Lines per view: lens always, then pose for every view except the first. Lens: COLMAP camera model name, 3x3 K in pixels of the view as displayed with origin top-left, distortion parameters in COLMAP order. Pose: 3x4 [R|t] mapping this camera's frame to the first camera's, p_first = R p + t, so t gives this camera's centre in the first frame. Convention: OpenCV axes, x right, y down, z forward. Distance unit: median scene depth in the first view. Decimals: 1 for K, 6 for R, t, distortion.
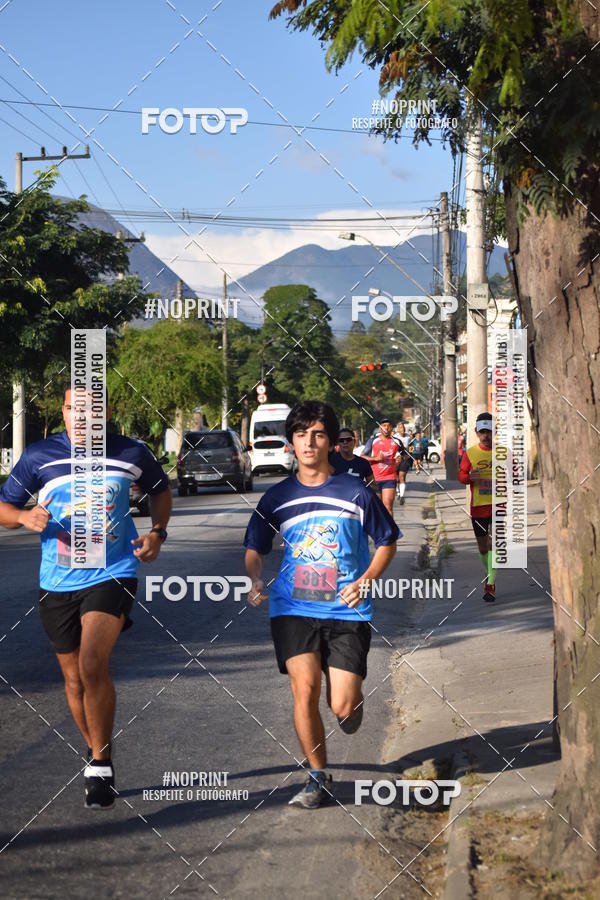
lens RADIAL K [[2162.9, 0, 300.0], [0, 2162.9, 450.0], [0, 0, 1]] dist [-0.239043, 0.454608]
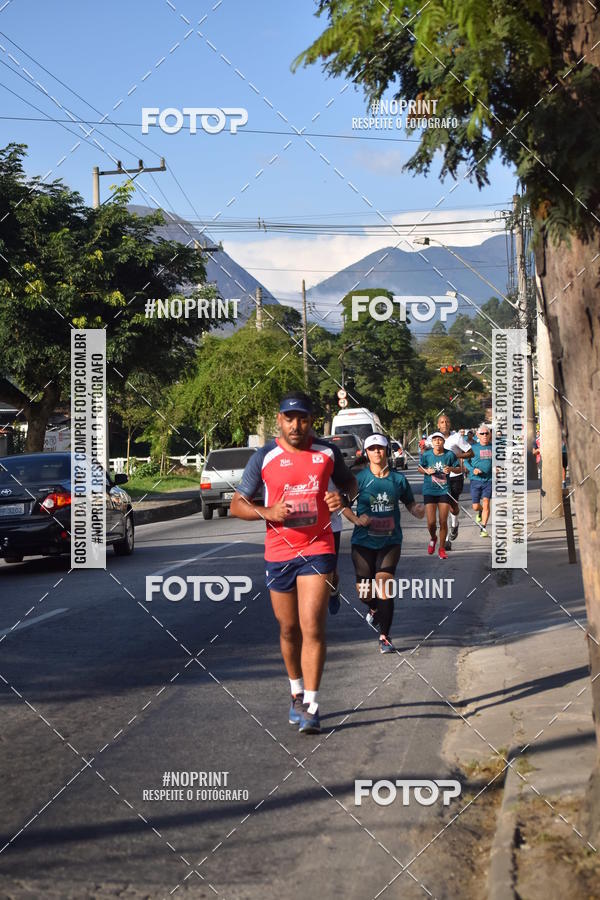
lens RADIAL K [[2162.9, 0, 300.0], [0, 2162.9, 450.0], [0, 0, 1]] dist [-0.239043, 0.454608]
pose [[0.998912, -0.024043, -0.039964, 0.003439], [0.023994, 0.999711, -0.001694, -0.000960], [0.039993, 0.000733, 0.999200, -0.013968]]
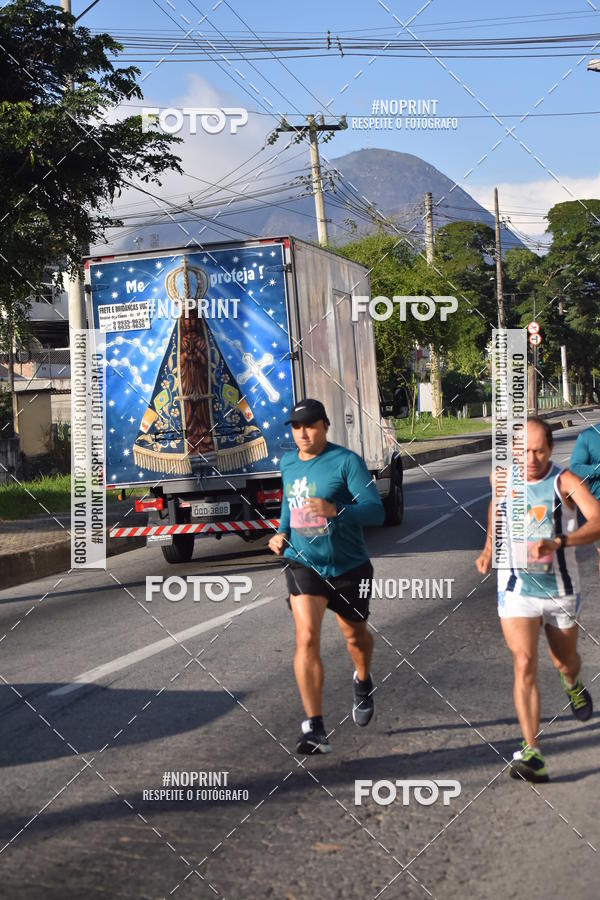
lens RADIAL K [[2169.4, 0, 300.0], [0, 2169.4, 450.0], [0, 0, 1]] dist [-0.215248, 0.248341]
pose [[0.985930, -0.031270, -0.164205, 0.039160], [0.035966, 0.999022, 0.025703, -0.012218], [0.163241, -0.031247, 0.986091, 0.320033]]
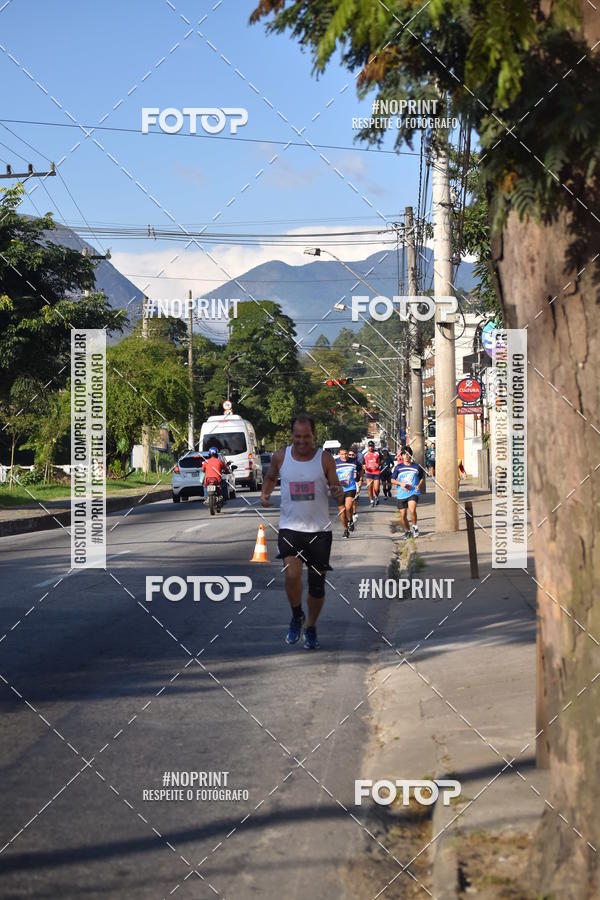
lens RADIAL K [[2147.6, 0, 300.0], [0, 2147.6, 450.0], [0, 0, 1]] dist [-0.260495, 0.547126]
pose [[0.999833, -0.007995, 0.016424, -0.001223], [0.008111, 0.999942, -0.007023, 0.000116], [-0.016367, 0.007155, 0.999840, 0.005739]]
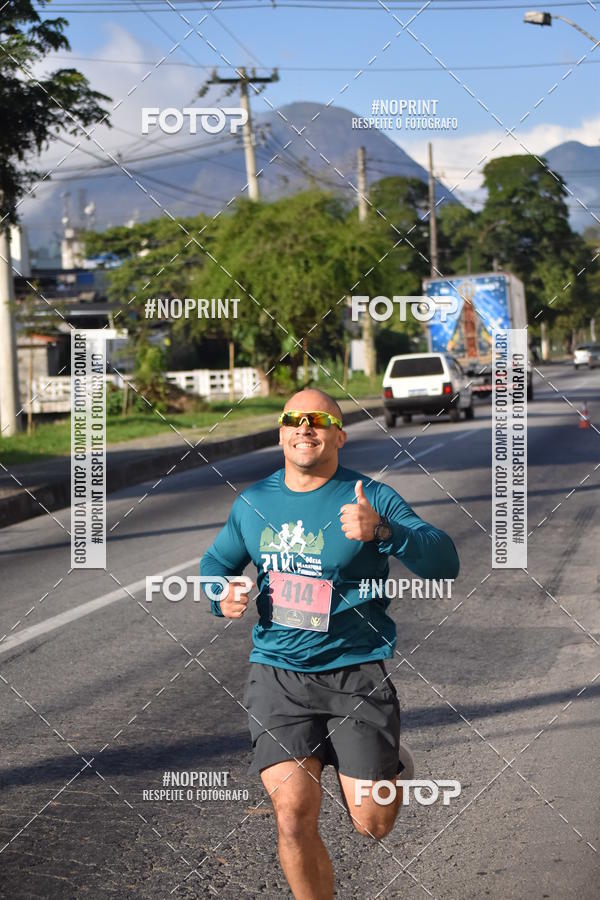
lens RADIAL K [[1817.0, 0, 363.3], [0, 1817.0, 382.8], [0, 0, 1]] dist [-0.166824, 0.069500]
pose [[0.991321, -0.032730, -0.127324, 0.039908], [0.035132, 0.999244, 0.016665, -0.008612], [0.126683, -0.020993, 0.991721, 0.573182]]
